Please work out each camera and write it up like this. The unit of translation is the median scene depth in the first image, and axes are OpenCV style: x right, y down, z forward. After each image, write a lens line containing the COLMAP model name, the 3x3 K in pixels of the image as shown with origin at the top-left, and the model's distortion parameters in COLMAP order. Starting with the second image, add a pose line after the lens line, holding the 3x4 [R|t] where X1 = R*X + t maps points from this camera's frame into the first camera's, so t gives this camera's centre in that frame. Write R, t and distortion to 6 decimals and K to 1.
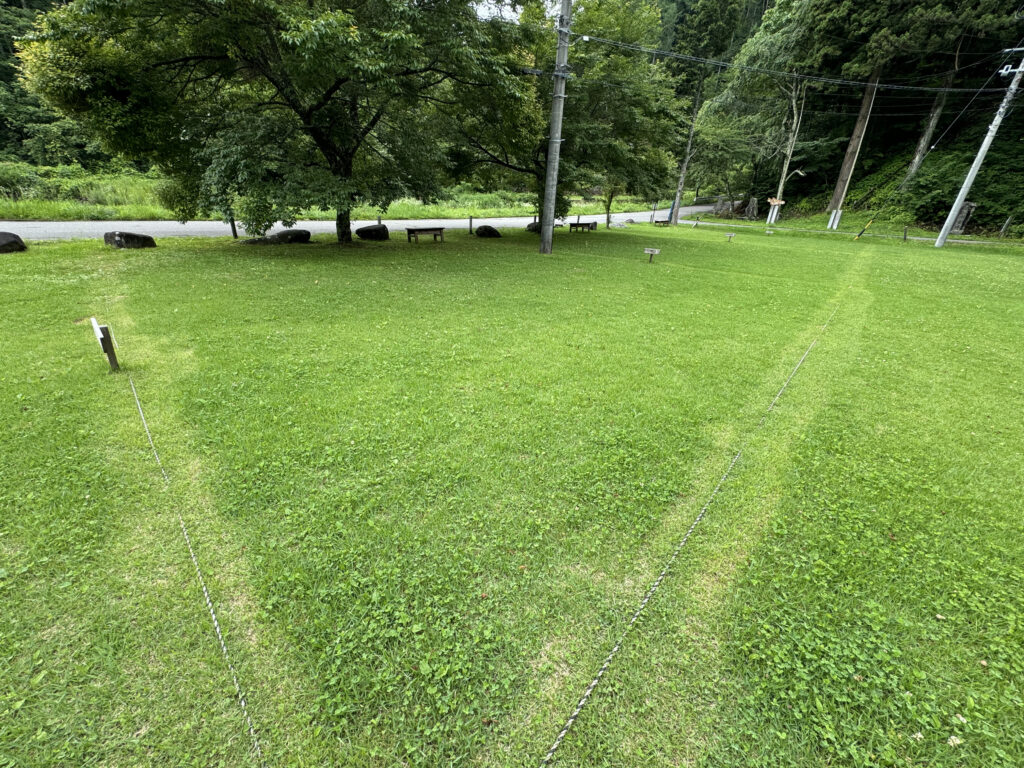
lens RADIAL K [[427.2, 0, 512.0], [0, 427.2, 384.0], [0, 0, 1]] dist [-0.007510, 0.002336]
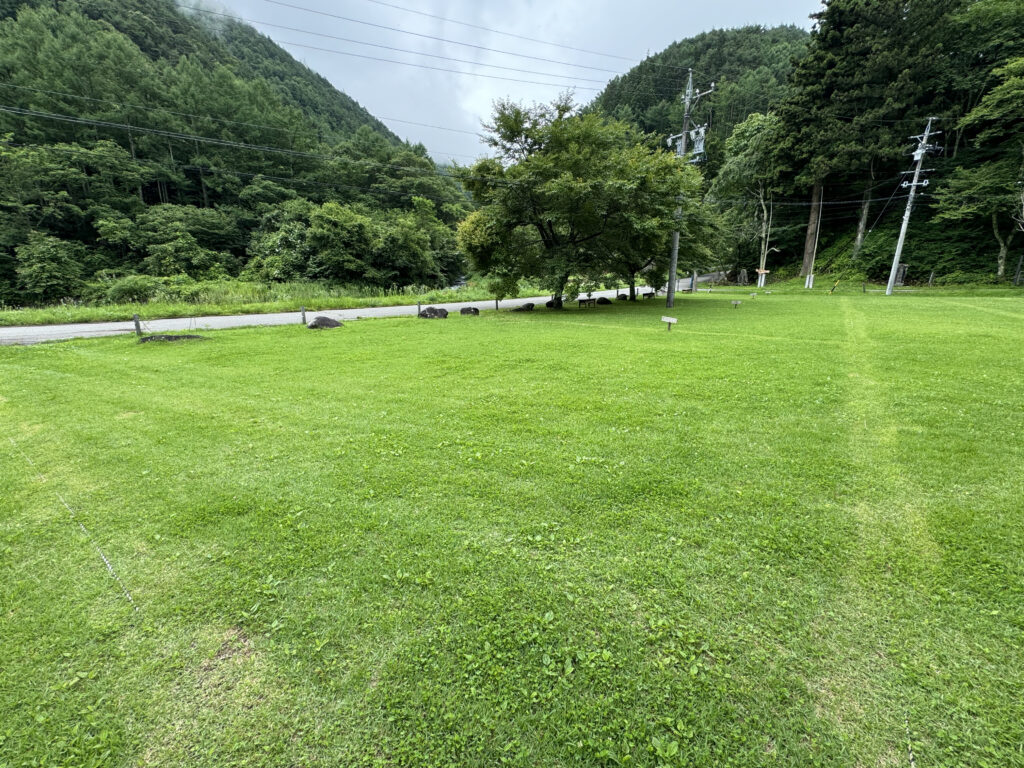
lens RADIAL K [[427.2, 0, 512.0], [0, 427.2, 384.0], [0, 0, 1]] dist [-0.007510, 0.002336]
pose [[0.997224, -0.065105, 0.036144, -0.242028], [0.070348, 0.982827, -0.170596, 0.092897], [-0.024417, 0.172666, 0.984678, -0.238443]]
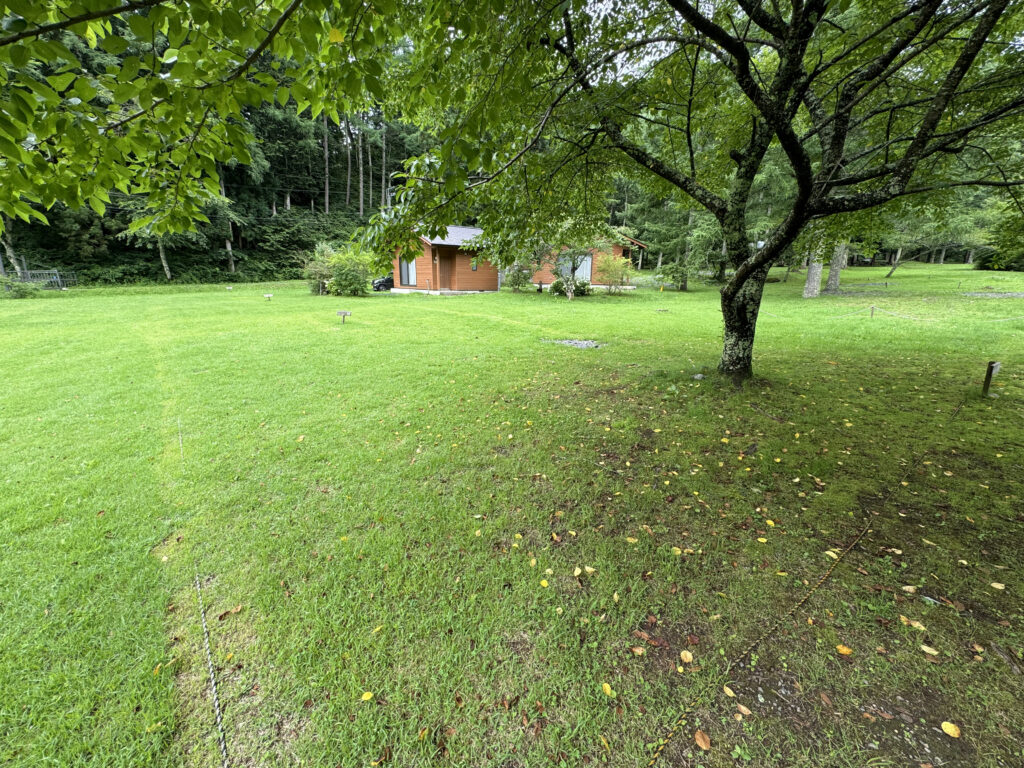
lens RADIAL K [[409.4, 0, 513.1], [0, 409.4, 381.6], [0, 0, 1]] dist [-0.000172, -0.000275]
pose [[0.183626, -0.292743, 0.938394, 0.292051], [0.401367, 0.893752, 0.200277, 0.226353], [-0.897321, 0.339865, 0.281614, -0.498146]]
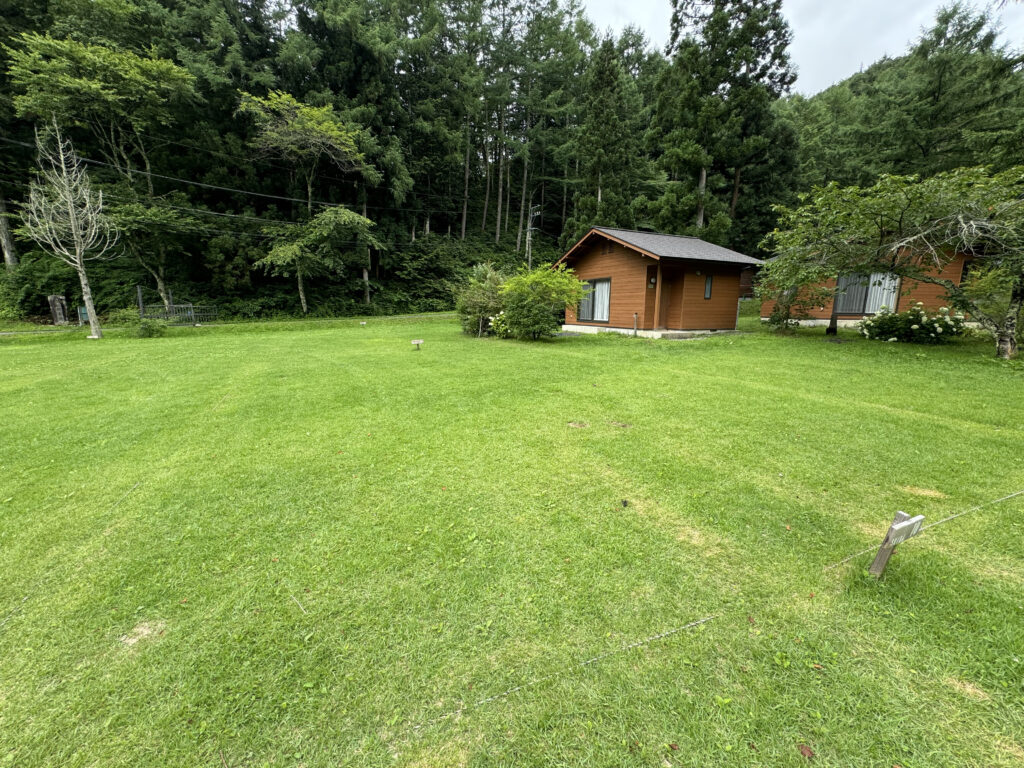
lens RADIAL K [[408.7, 0, 512.0], [0, 408.7, 384.0], [0, 0, 1]] dist [-0.002873, -0.000390]
pose [[0.418287, -0.222719, 0.880586, 0.547719], [0.389248, 0.919894, 0.047764, 0.132594], [-0.820684, 0.322788, 0.471473, -0.263667]]
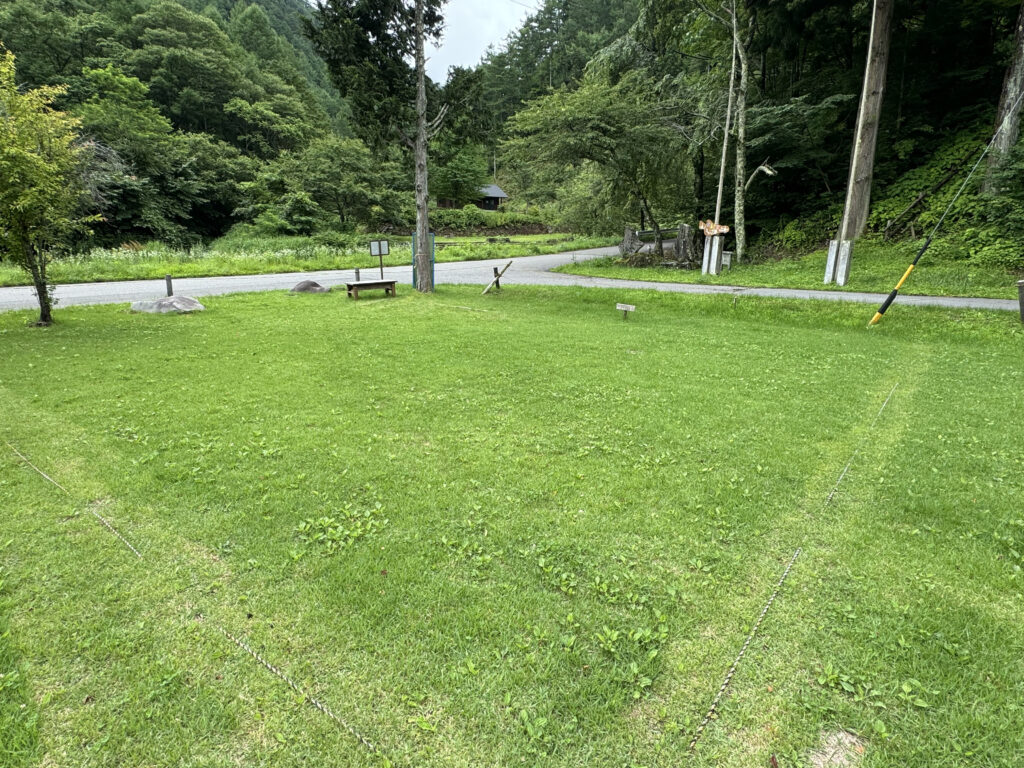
lens RADIAL K [[565.2, 0, 514.5], [0, 565.2, 387.6], [0, 0, 1]] dist [-0.003056, -0.000687]
pose [[0.999120, -0.037544, 0.018703, 0.421207], [0.040076, 0.986055, -0.161523, -0.186626], [-0.012378, 0.162130, 0.986692, 0.472692]]
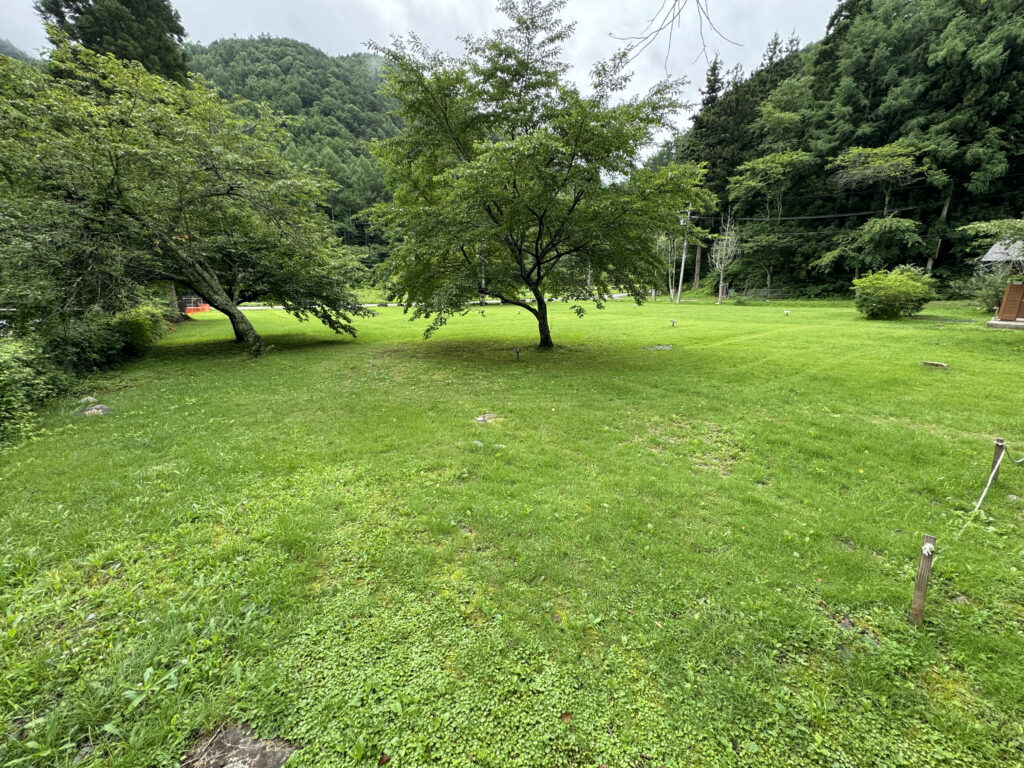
lens RADIAL K [[409.4, 0, 513.1], [0, 409.4, 381.6], [0, 0, 1]] dist [-0.000172, -0.000275]
pose [[0.959990, 0.014625, -0.279652, 0.565336], [-0.066853, 0.981729, -0.178152, 0.423933], [0.271938, 0.189720, 0.943428, -0.975106]]
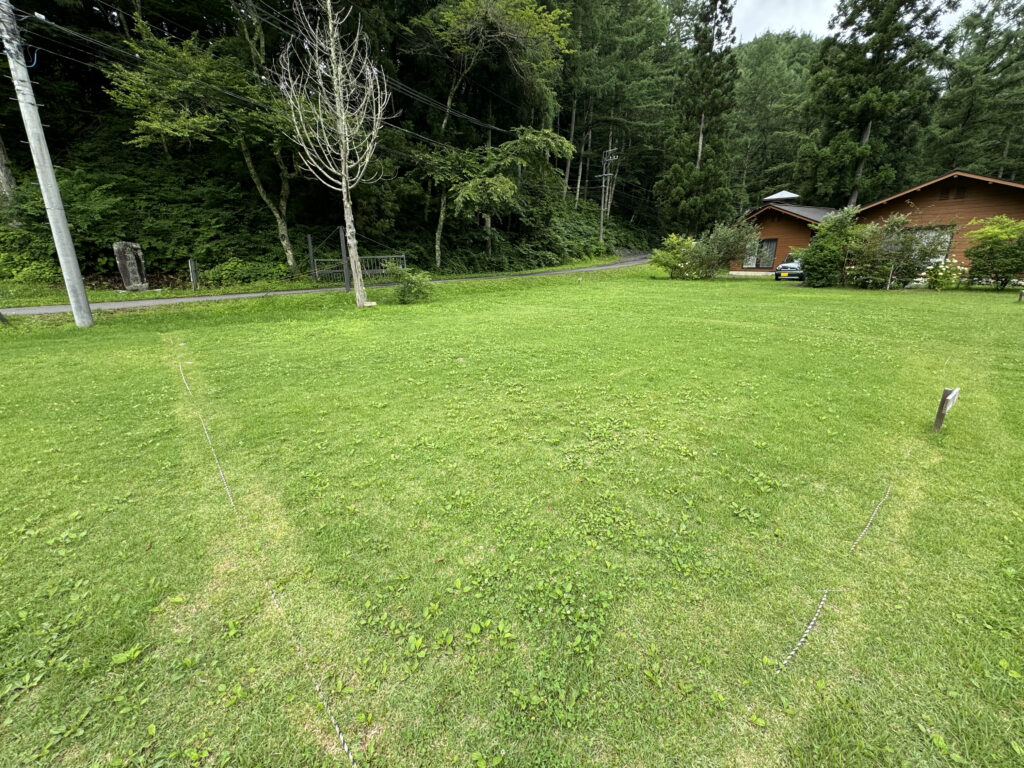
lens RADIAL K [[409.4, 0, 513.1], [0, 409.4, 381.6], [0, 0, 1]] dist [-0.000172, -0.000275]
pose [[0.156892, -0.326422, 0.932112, 0.455319], [0.414006, 0.878609, 0.238001, -0.128239], [-0.896652, 0.348560, 0.272988, 0.329543]]
